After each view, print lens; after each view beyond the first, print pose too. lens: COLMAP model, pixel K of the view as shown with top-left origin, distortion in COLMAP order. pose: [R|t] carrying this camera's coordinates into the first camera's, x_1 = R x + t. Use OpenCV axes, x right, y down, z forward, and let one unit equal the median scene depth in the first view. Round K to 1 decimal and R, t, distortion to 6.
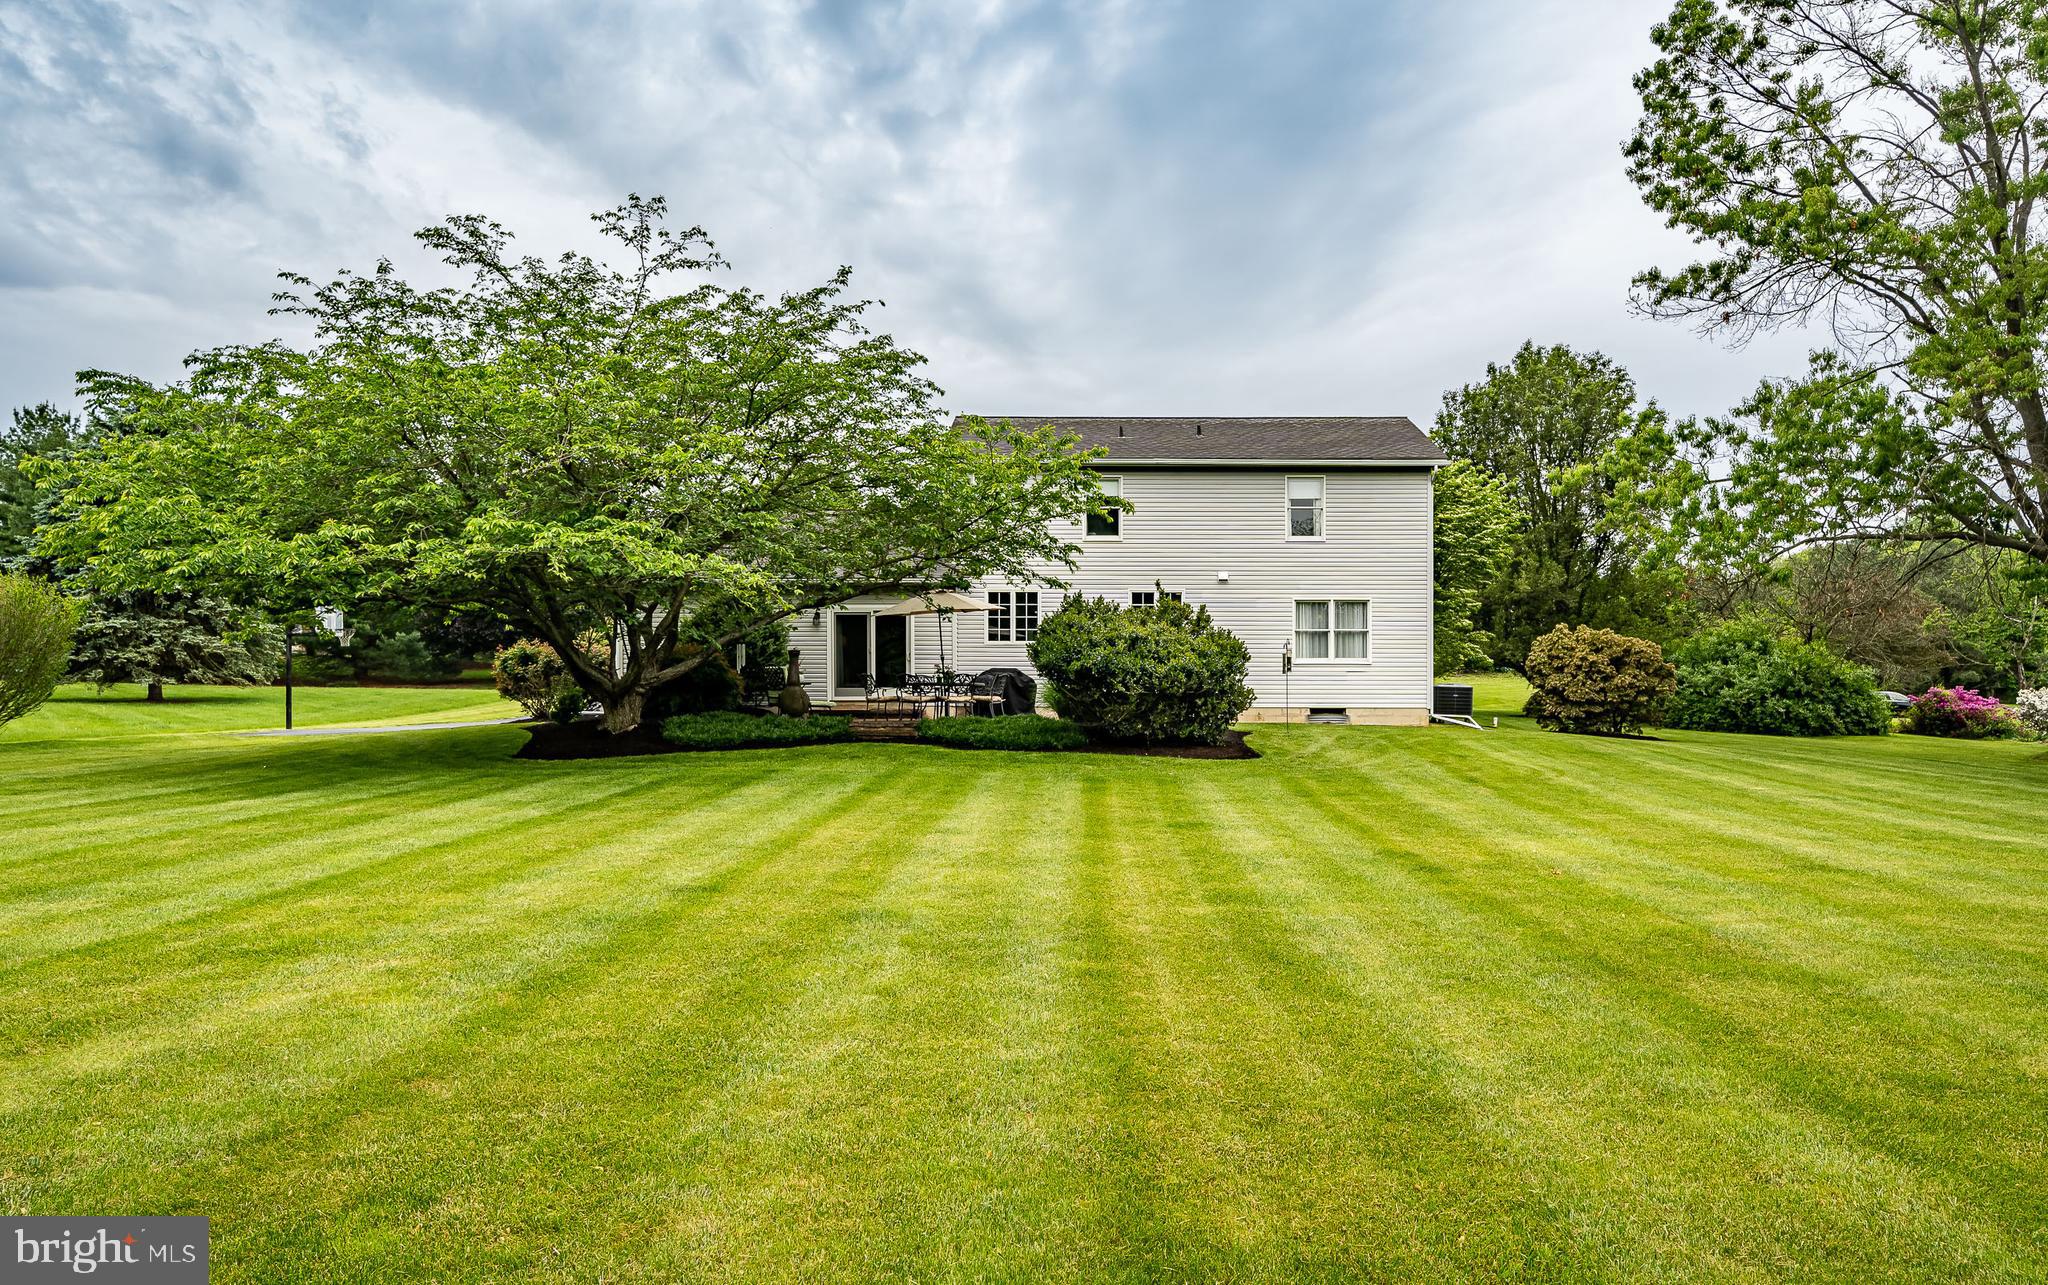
lens RADIAL K [[1380.2, 0, 1024.0], [0, 1380.2, 642.5], [0, 0, 1]] dist [-0.000078, 0.001497]
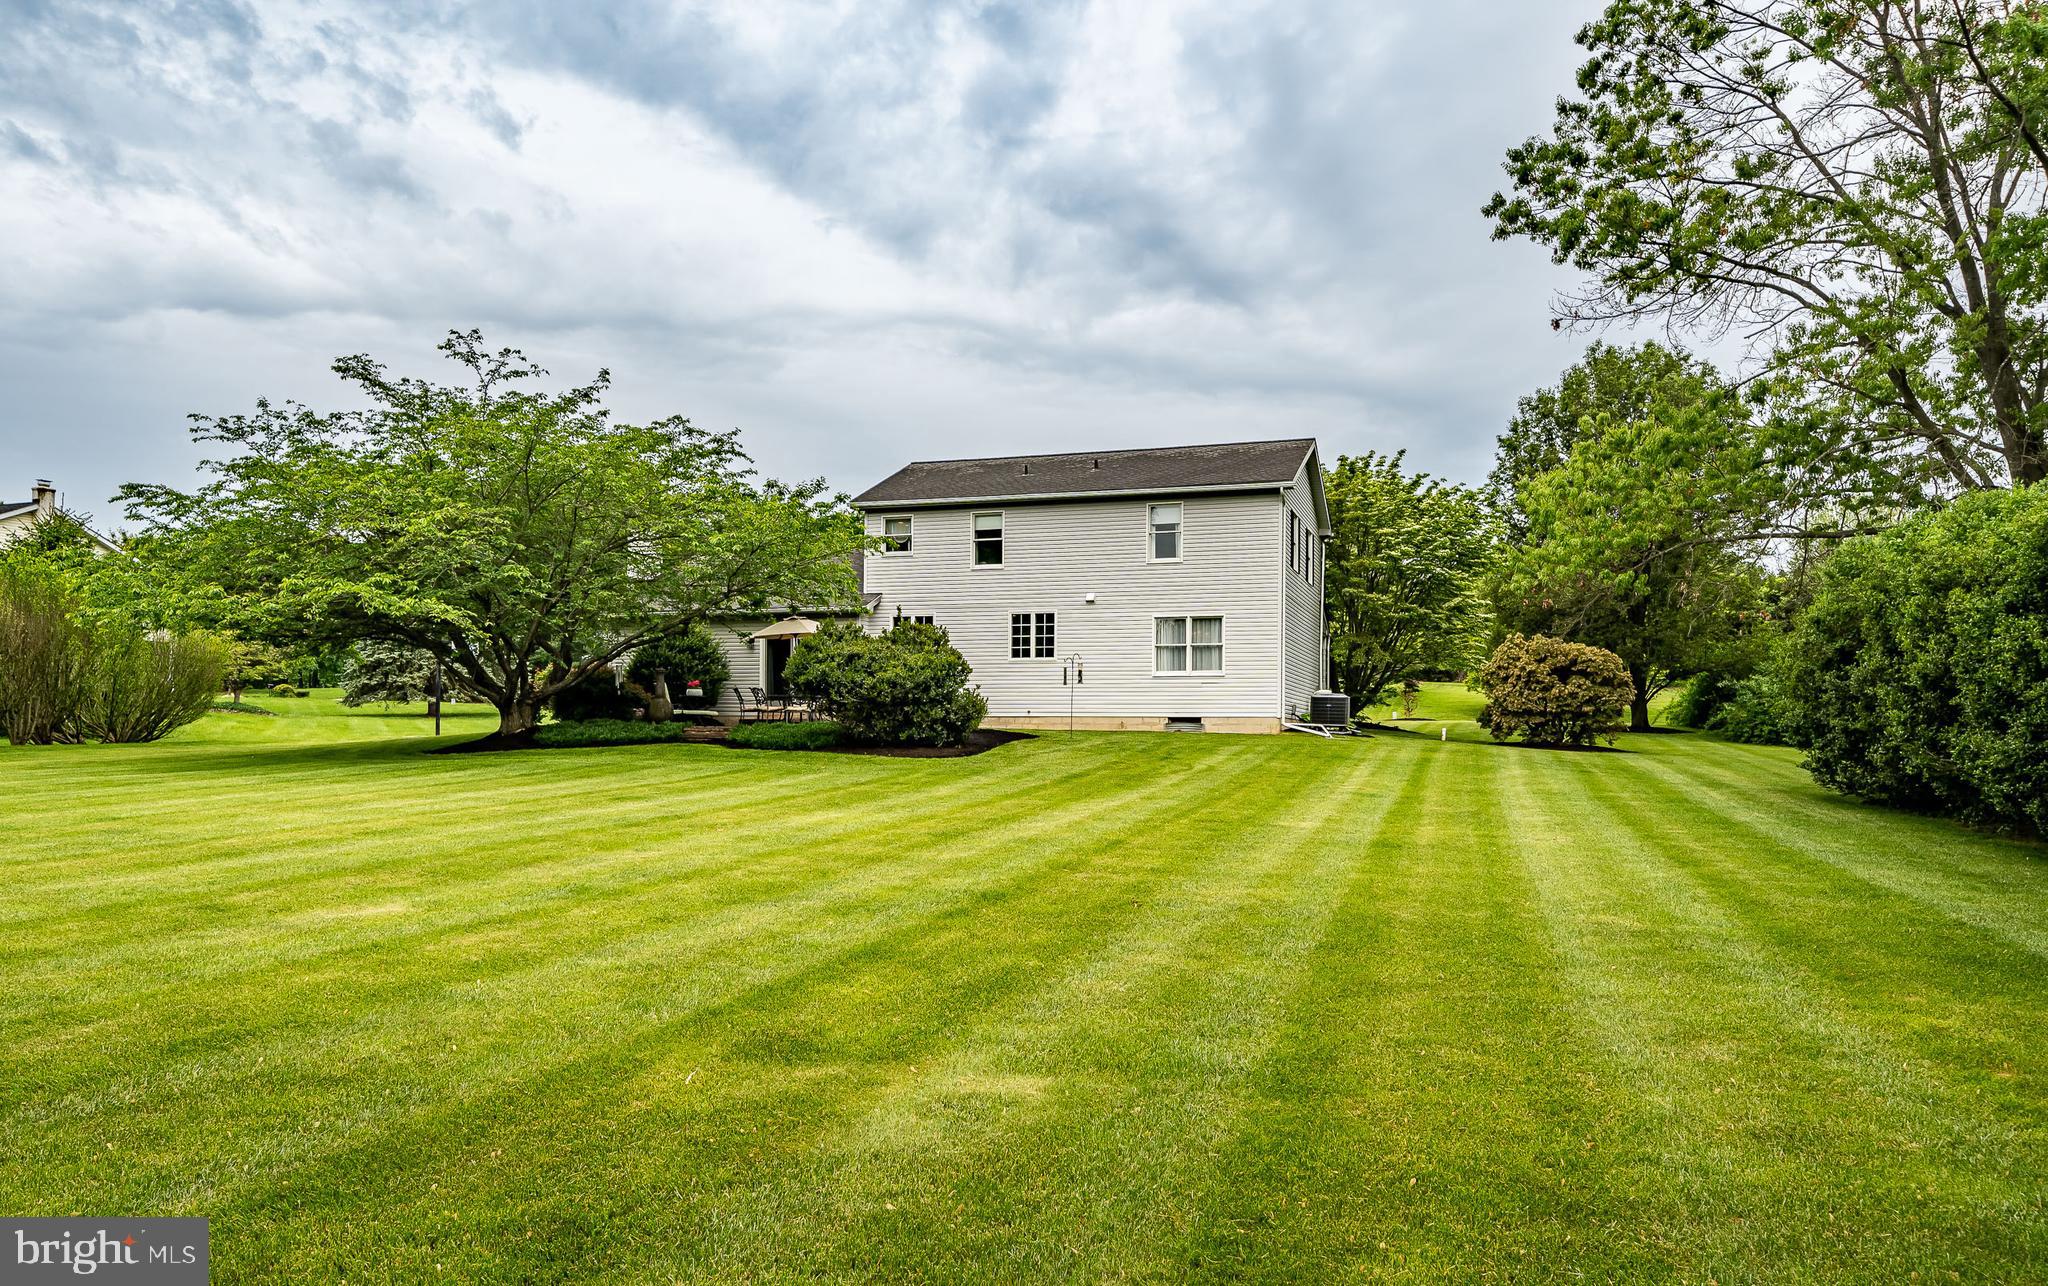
lens RADIAL K [[1380.2, 0, 1024.0], [0, 1380.2, 643.0], [0, 0, 1]] dist [-0.000078, 0.001497]
pose [[0.950130, -0.017607, -0.311356, 0.435875], [0.013245, 0.999782, -0.016117, 0.005289], [0.311572, 0.011190, 0.950157, -0.062814]]
